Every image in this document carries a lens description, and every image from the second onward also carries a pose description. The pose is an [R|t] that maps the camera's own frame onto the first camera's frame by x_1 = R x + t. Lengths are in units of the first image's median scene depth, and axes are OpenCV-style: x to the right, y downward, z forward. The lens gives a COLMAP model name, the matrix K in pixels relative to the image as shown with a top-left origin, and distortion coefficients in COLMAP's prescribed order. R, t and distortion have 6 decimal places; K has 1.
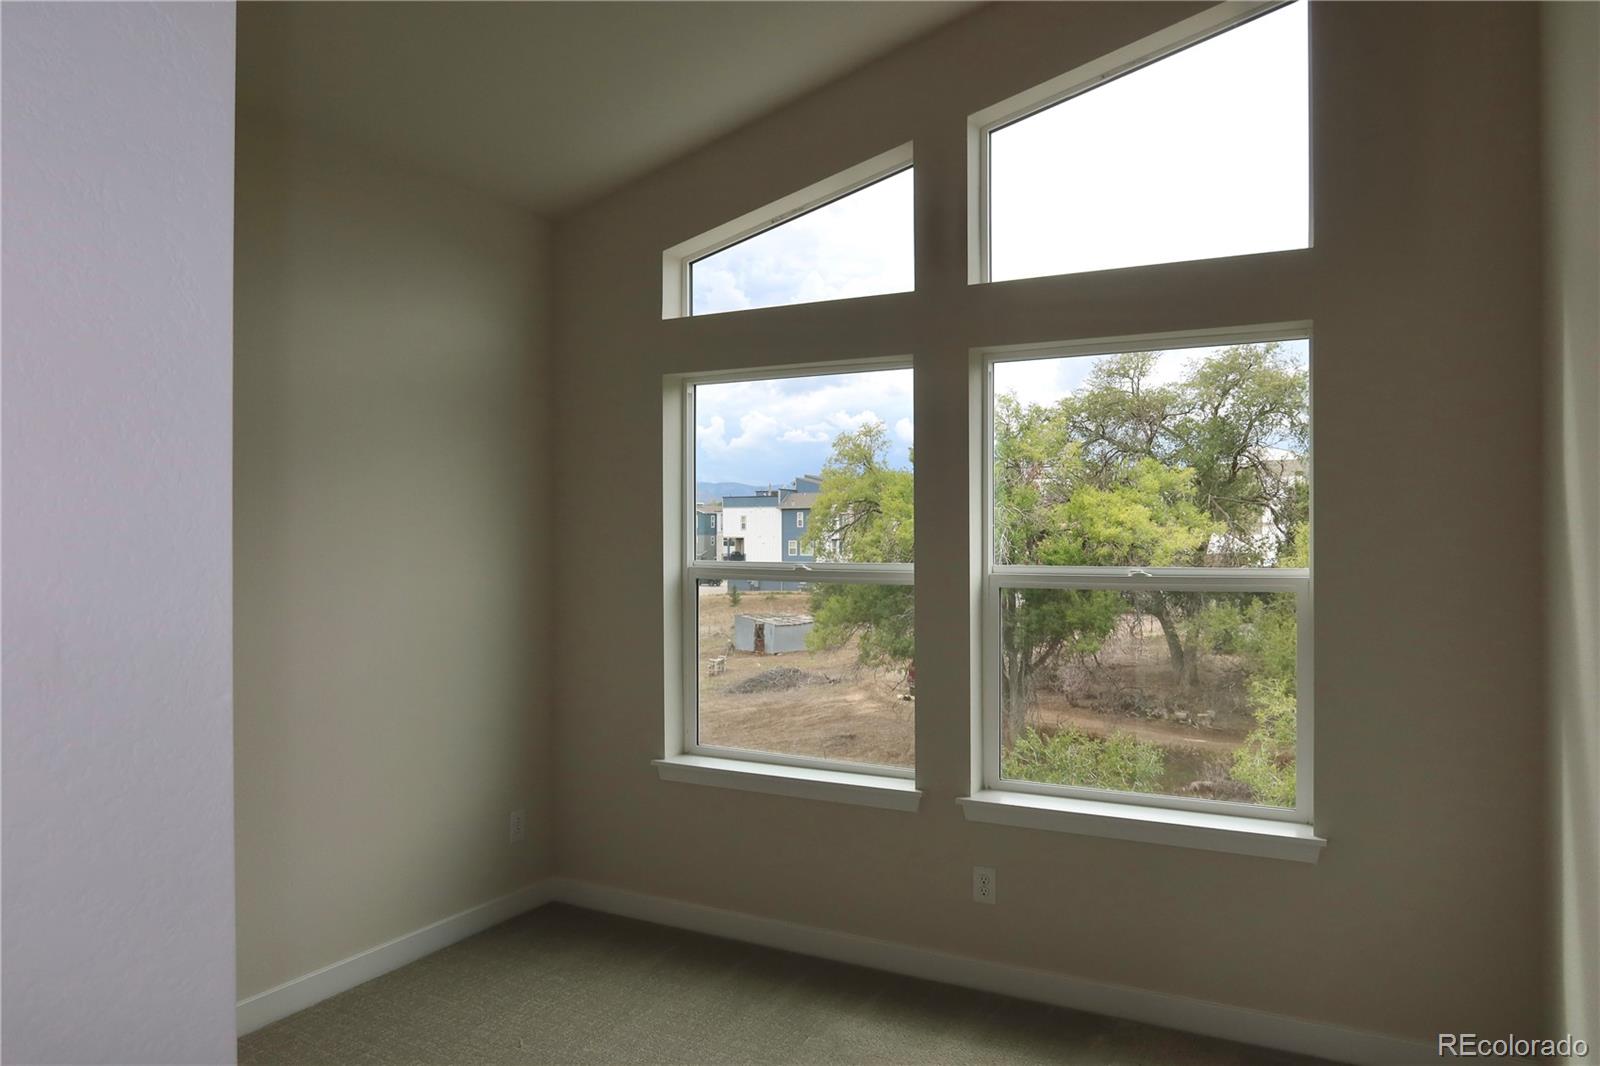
lens RADIAL K [[1124.9, 0, 800.0], [0, 1124.9, 533.0], [0, 0, 1]] dist [-0.039727, -0.000717]
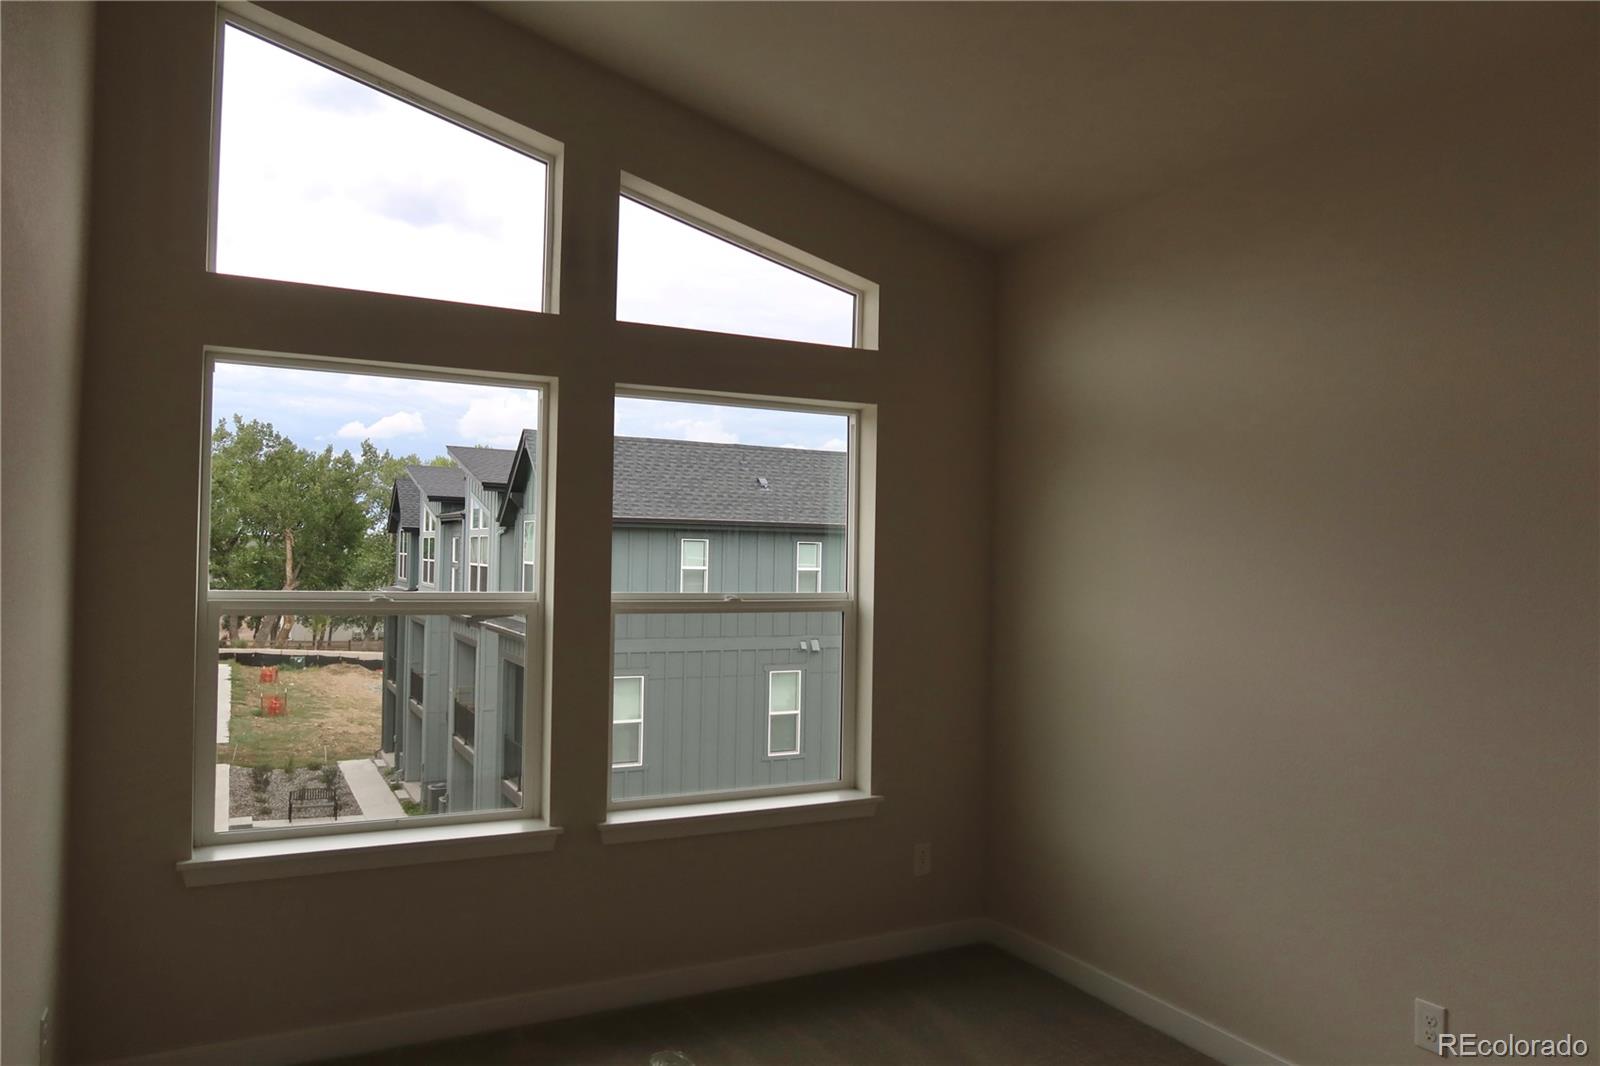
lens RADIAL K [[1076.5, 0, 800.0], [0, 1076.5, 533.0], [0, 0, 1]] dist [-0.029906, -0.000274]
pose [[0.555425, 0.030861, 0.830994, -0.551932], [-0.014602, 0.999519, -0.027360, -0.001848], [-0.831438, 0.003062, 0.555609, 0.303797]]
